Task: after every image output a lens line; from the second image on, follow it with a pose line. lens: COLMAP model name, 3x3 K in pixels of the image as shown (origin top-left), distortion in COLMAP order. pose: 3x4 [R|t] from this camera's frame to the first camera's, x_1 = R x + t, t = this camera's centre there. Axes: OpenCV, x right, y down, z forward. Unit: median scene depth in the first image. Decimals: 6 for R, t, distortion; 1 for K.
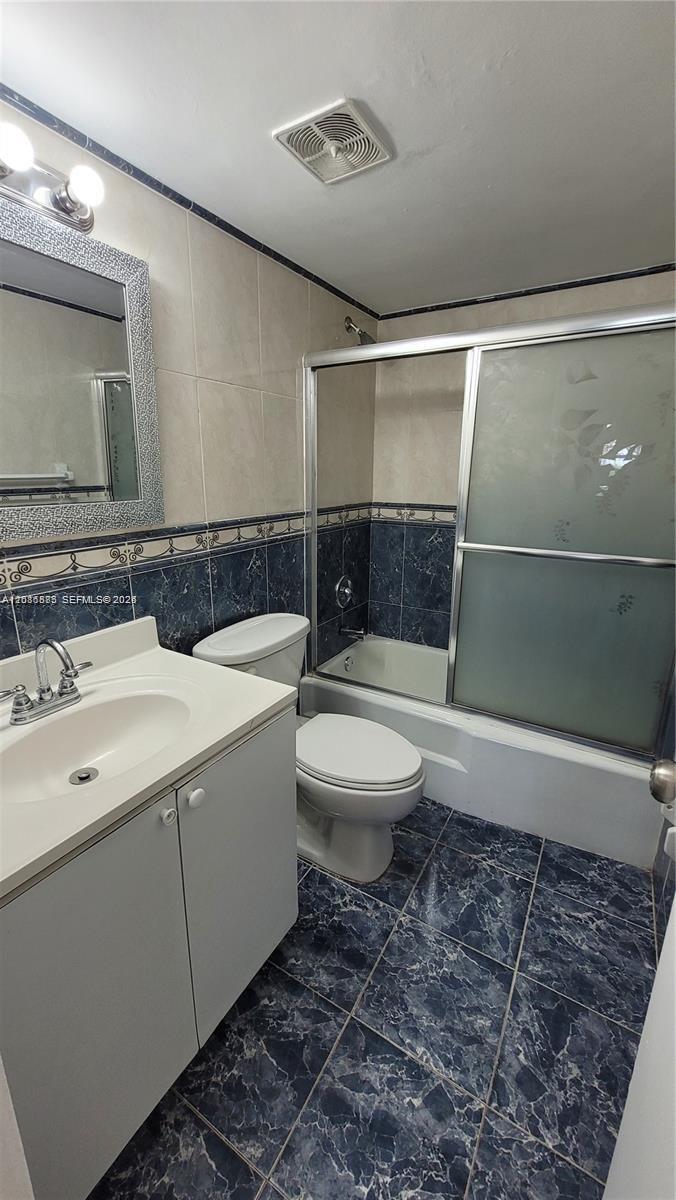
lens RADIAL K [[470.3, 0, 336.2], [0, 470.3, 581.2], [0, 0, 1]] dist [-0.002143, 0.003989]
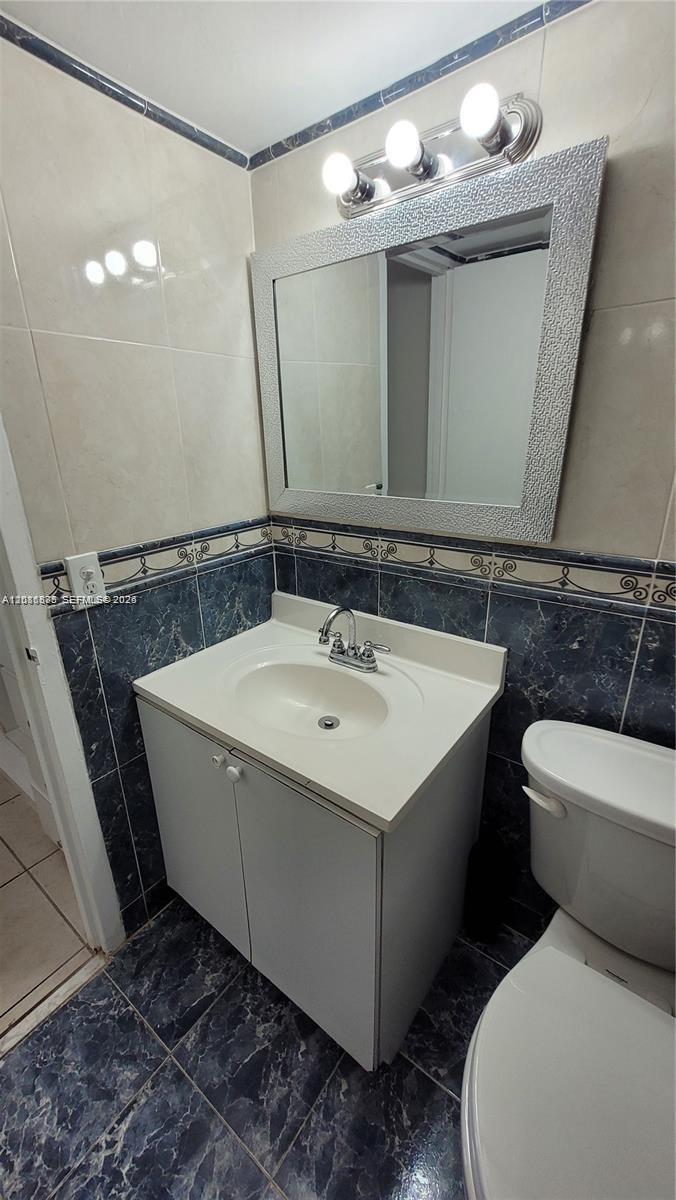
lens RADIAL K [[471.5, 0, 328.2], [0, 471.5, 596.2], [0, 0, 1]] dist [0.003205, 0.000099]
pose [[-0.106872, 0.313950, -0.943406, 0.443440], [-0.223449, 0.916984, 0.330470, -0.248388], [0.968839, 0.246121, -0.027848, 0.840020]]
